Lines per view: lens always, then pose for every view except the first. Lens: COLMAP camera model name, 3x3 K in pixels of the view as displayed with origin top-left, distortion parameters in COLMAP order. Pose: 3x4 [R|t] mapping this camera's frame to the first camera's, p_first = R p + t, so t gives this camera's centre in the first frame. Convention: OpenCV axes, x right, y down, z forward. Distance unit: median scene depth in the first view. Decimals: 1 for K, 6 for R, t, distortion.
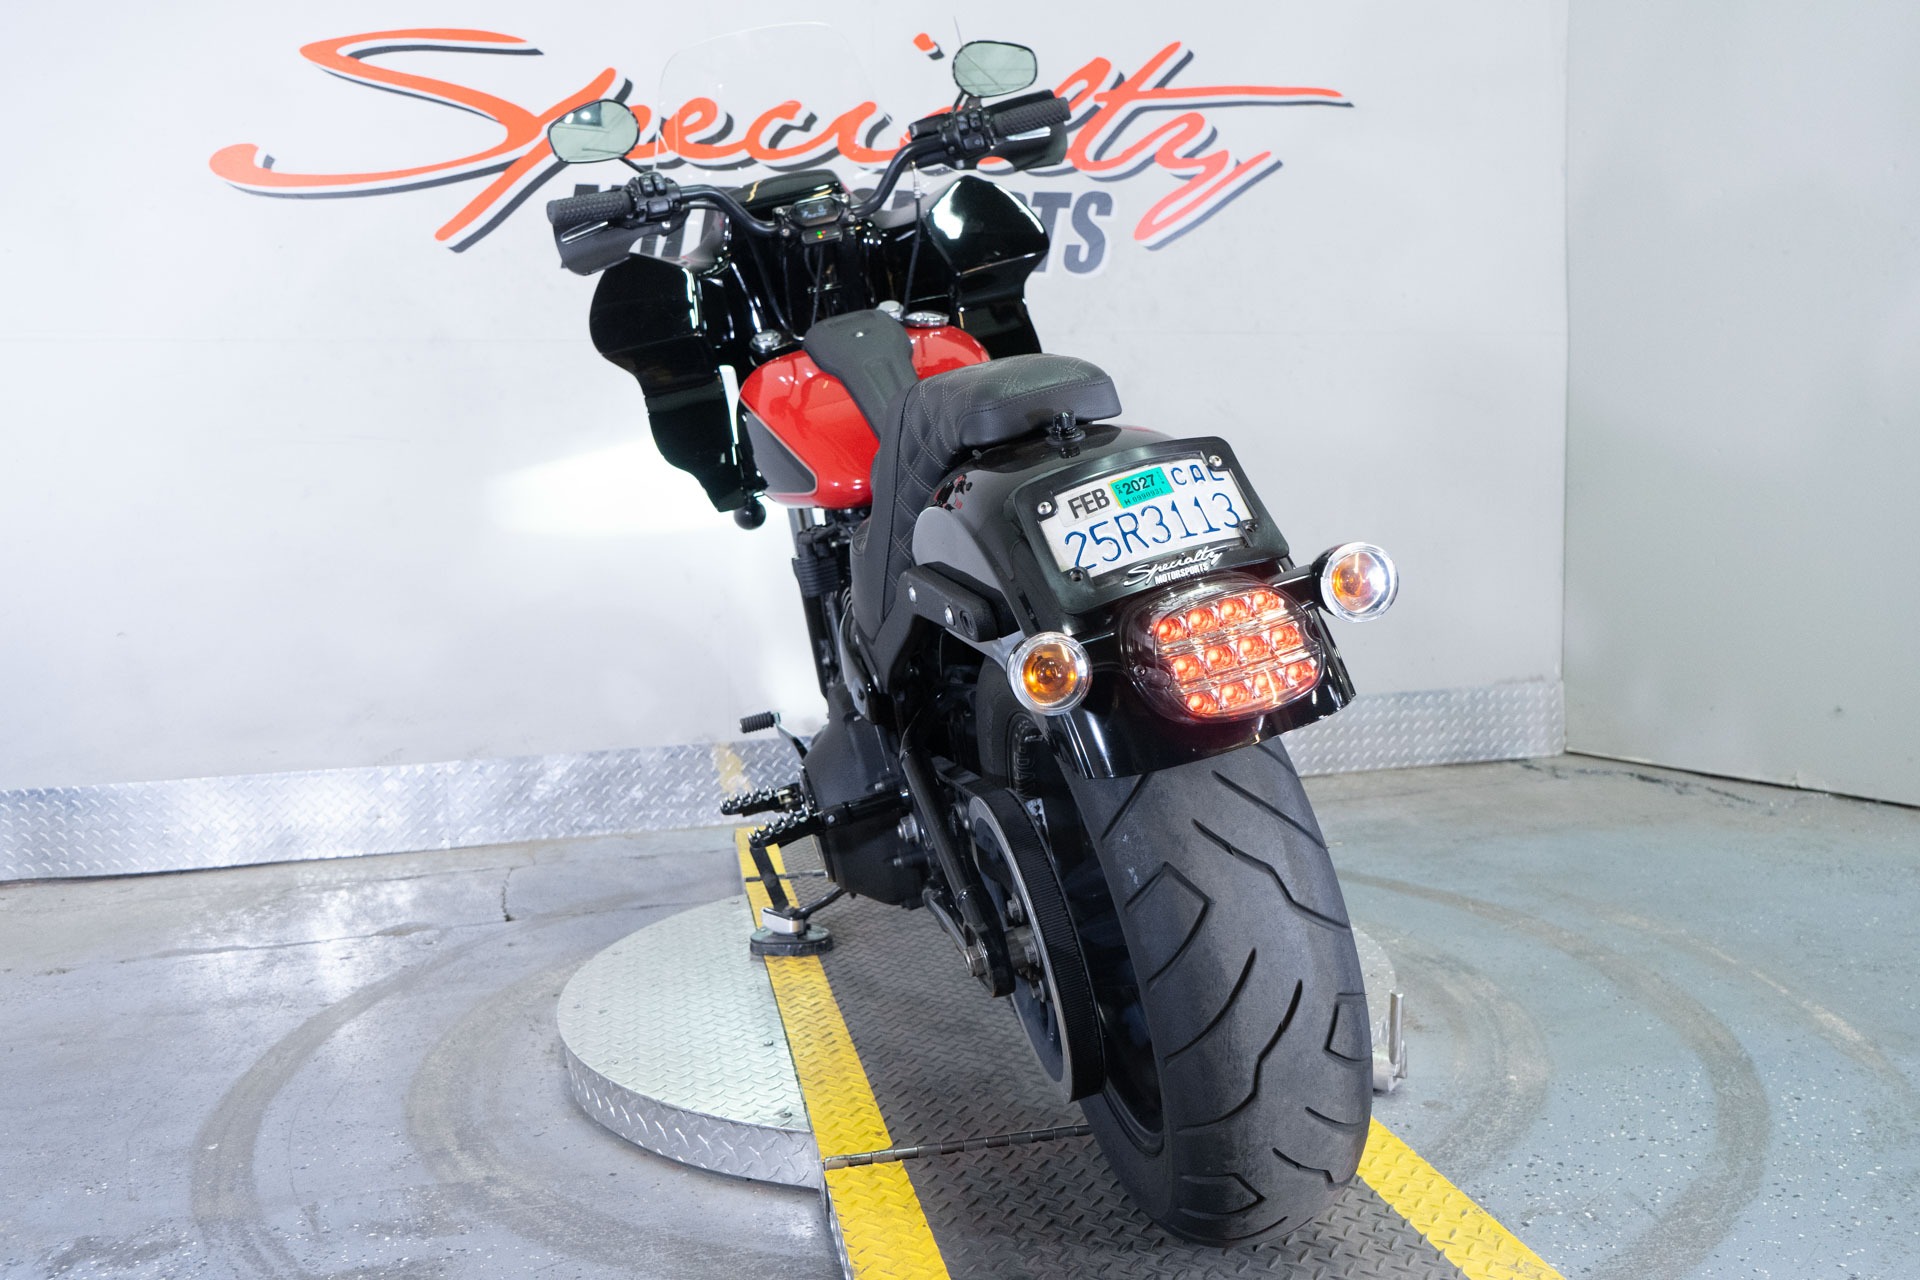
lens RADIAL K [[1553.7, 0, 963.1], [0, 1553.7, 640.6], [0, 0, 1]] dist [-0.005825, 0.010507]
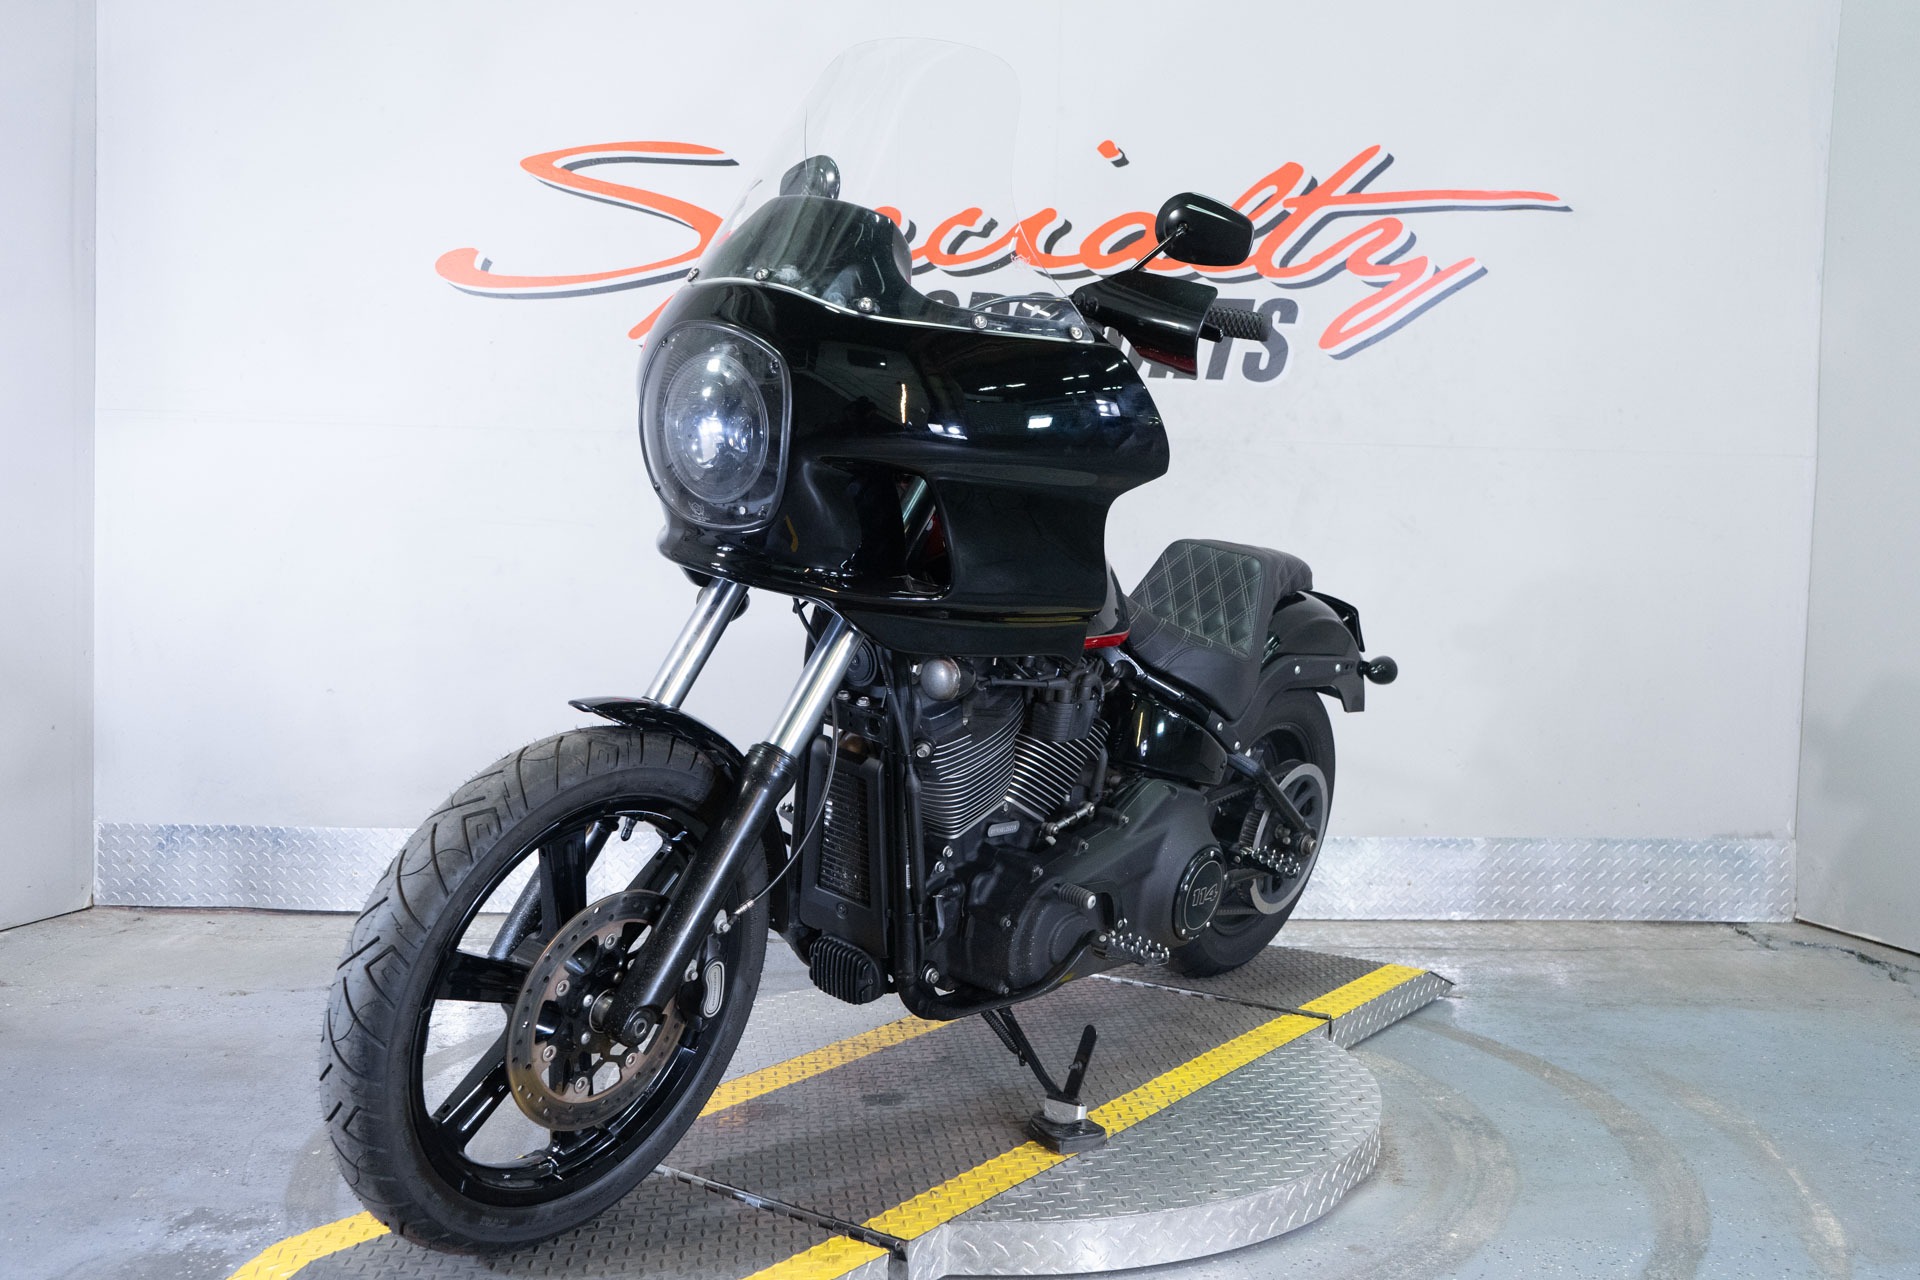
lens RADIAL K [[1818.6, 0, 961.1], [0, 1818.6, 639.9], [0, 0, 1]] dist [-0.004408, 0.015546]
pose [[0.976424, 0.060683, -0.207156, 0.220813], [-0.067394, 0.997401, -0.025486, -0.053222], [0.205071, 0.038846, 0.977976, -0.231419]]
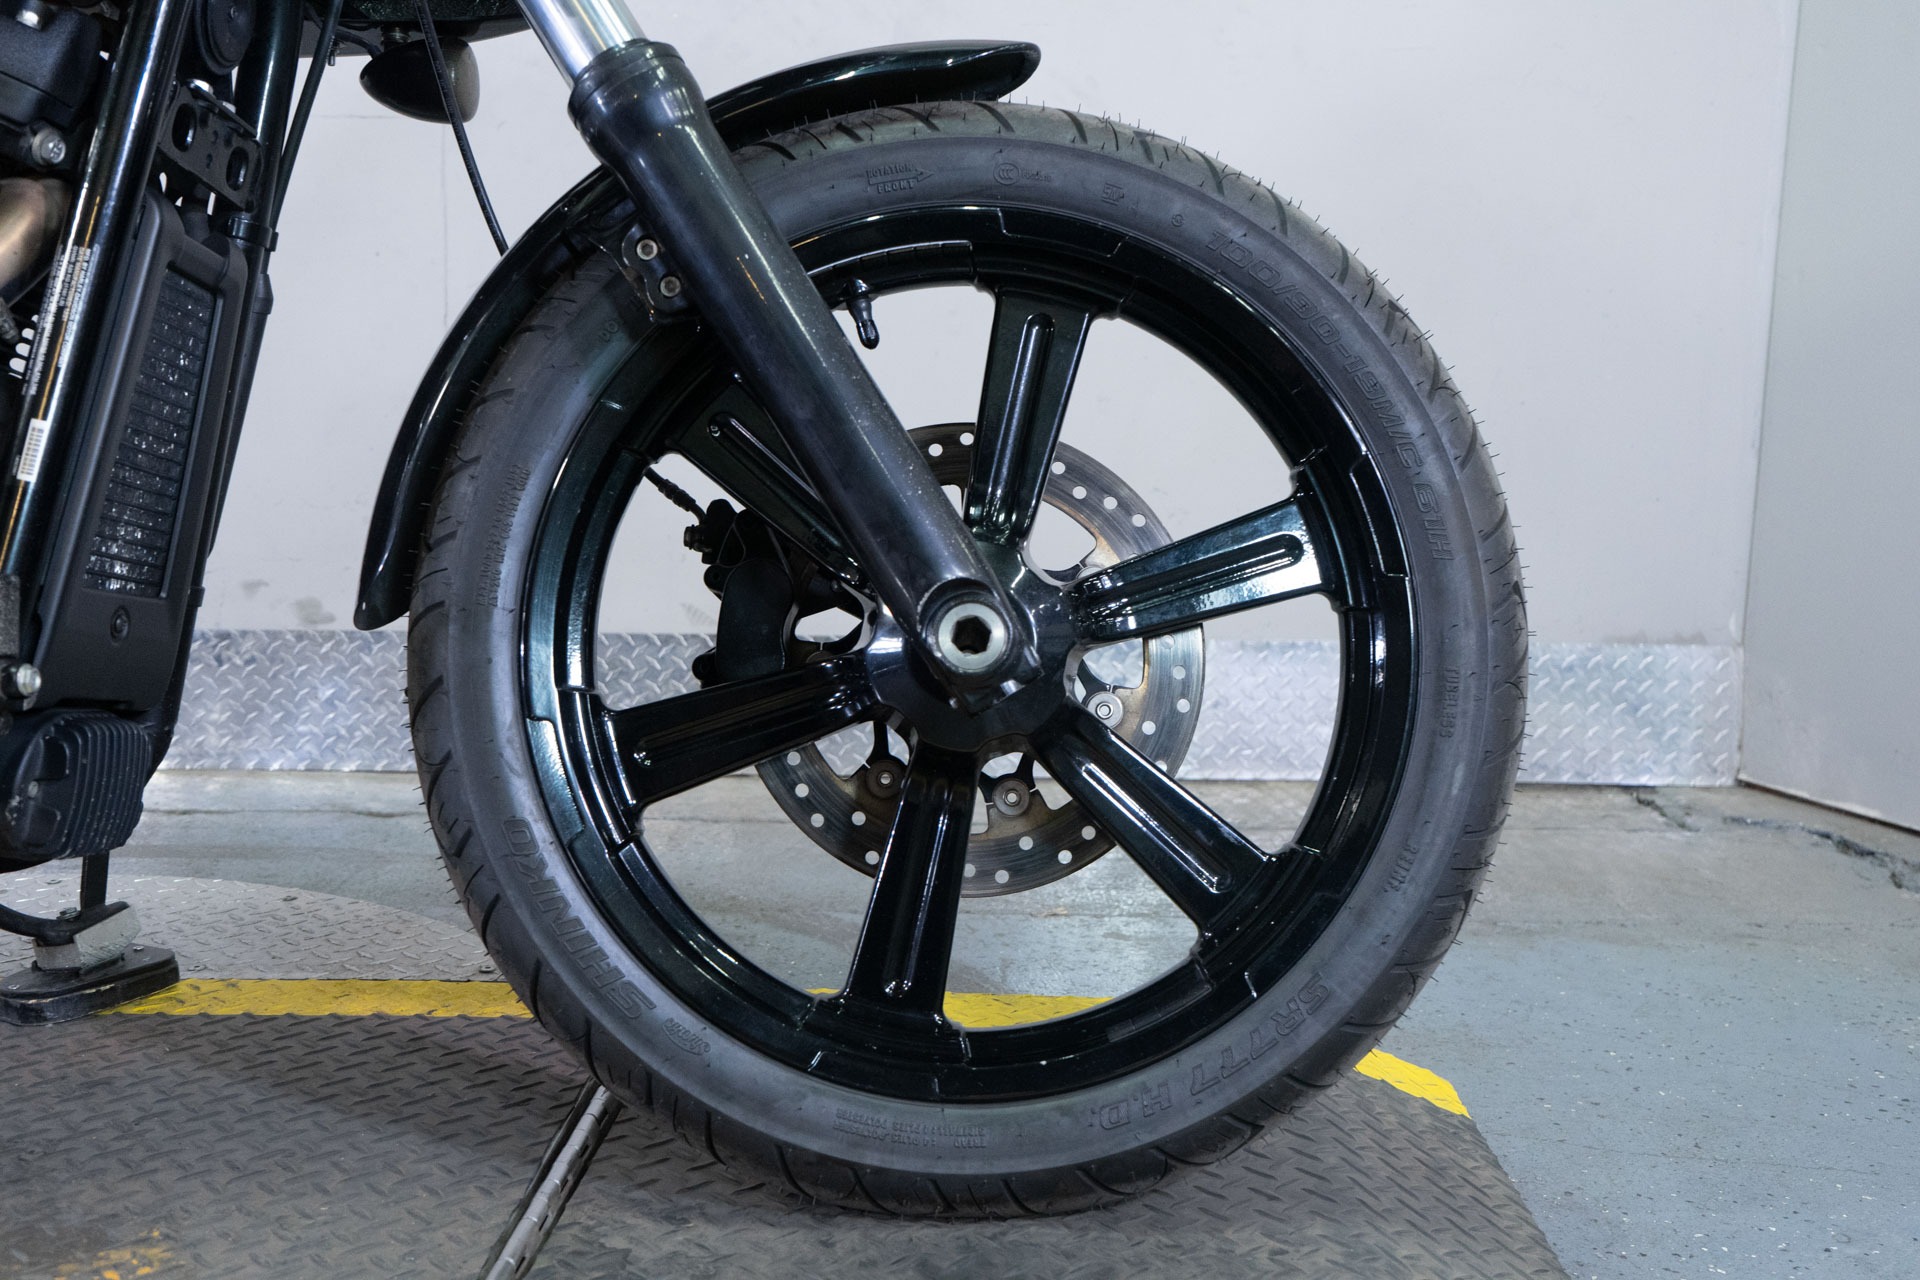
lens RADIAL K [[1895.8, 0, 960.0], [0, 1895.8, 640.0], [0, 0, 1]] dist [-0.004222, 0.013754]
pose [[0.977133, 0.079989, -0.197011, 0.443238], [-0.073571, 0.996500, 0.039694, 0.030413], [0.199496, -0.024292, 0.979597, 0.552013]]
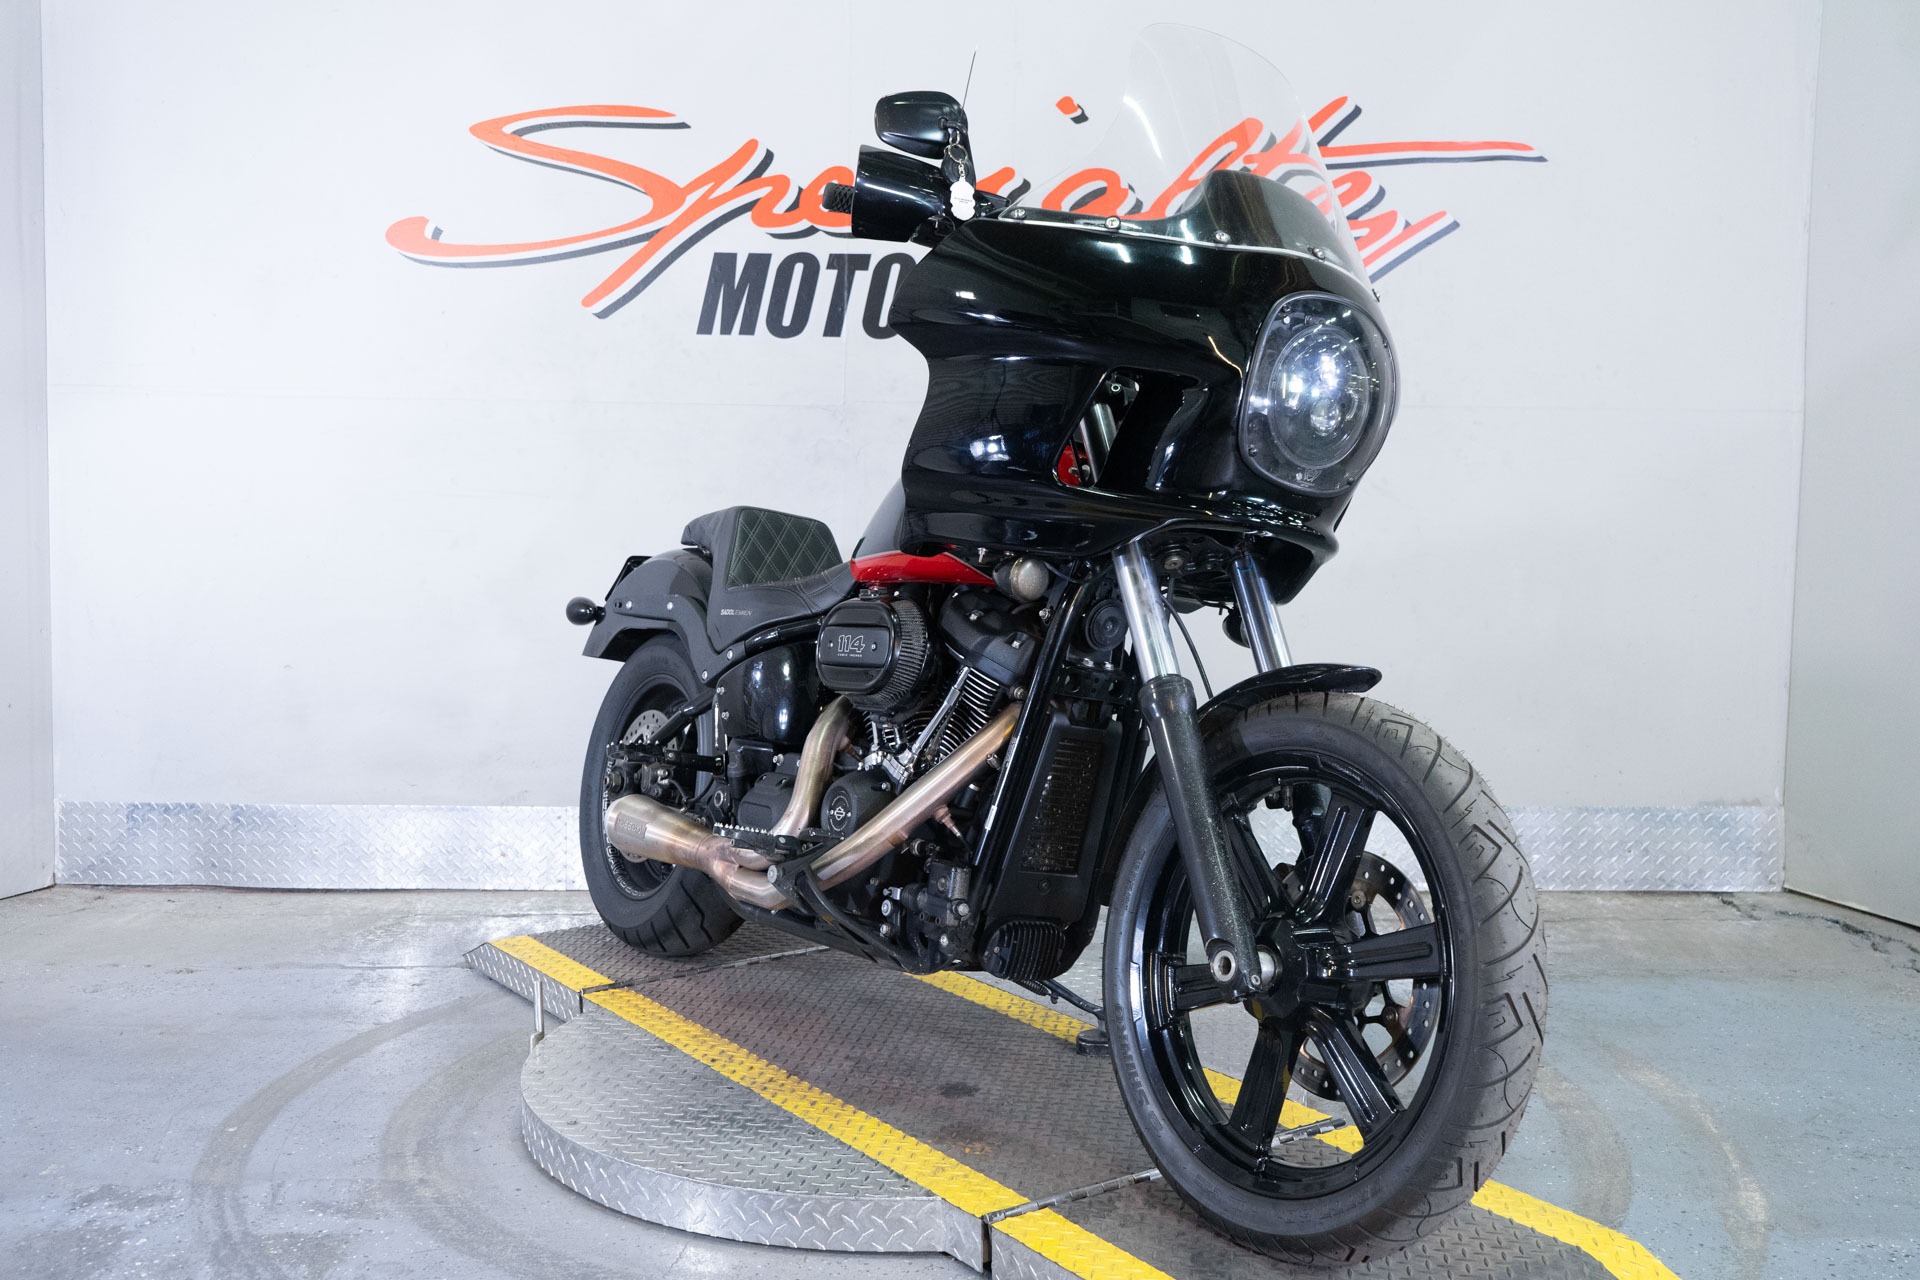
lens RADIAL K [[1851.4, 0, 960.0], [0, 1851.4, 640.0], [0, 0, 1]] dist [0.008161, -0.001500]
pose [[0.971240, 0.055025, -0.231656, 0.303264], [-0.058539, 0.998251, -0.008316, -0.056574], [0.230793, 0.021637, 0.972762, -0.214931]]
